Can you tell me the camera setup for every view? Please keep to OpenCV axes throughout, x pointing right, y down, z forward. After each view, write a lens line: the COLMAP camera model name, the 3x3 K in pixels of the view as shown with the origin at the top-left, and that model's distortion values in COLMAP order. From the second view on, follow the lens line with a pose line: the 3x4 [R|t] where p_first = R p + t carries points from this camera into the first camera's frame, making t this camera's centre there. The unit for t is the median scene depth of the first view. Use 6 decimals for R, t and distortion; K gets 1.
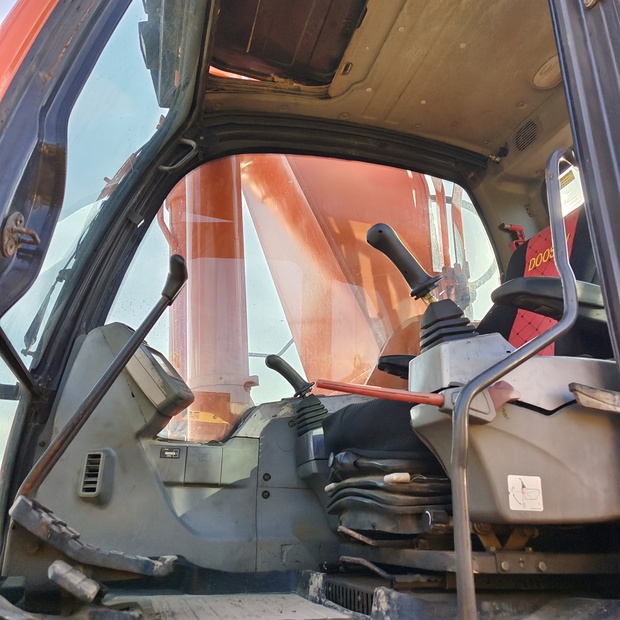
lens RADIAL K [[555.3, 0, 310.0], [0, 555.3, 310.0], [0, 0, 1]] dist [0.010122, 0.013856]
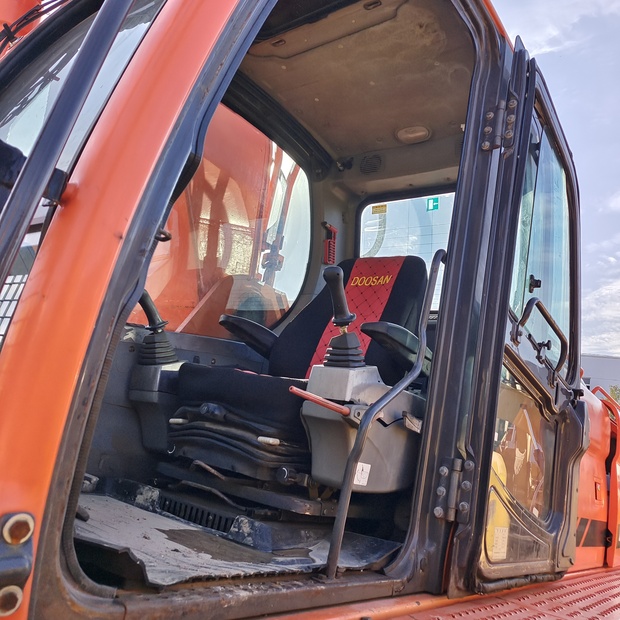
lens RADIAL K [[555.3, 0, 310.0], [0, 555.3, 310.0], [0, 0, 1]] dist [0.010122, 0.013856]
pose [[0.797519, 0.277894, 0.535479, -0.526944], [-0.376873, 0.922583, 0.082512, -0.127948], [-0.471094, -0.267613, 0.840508, -0.086893]]
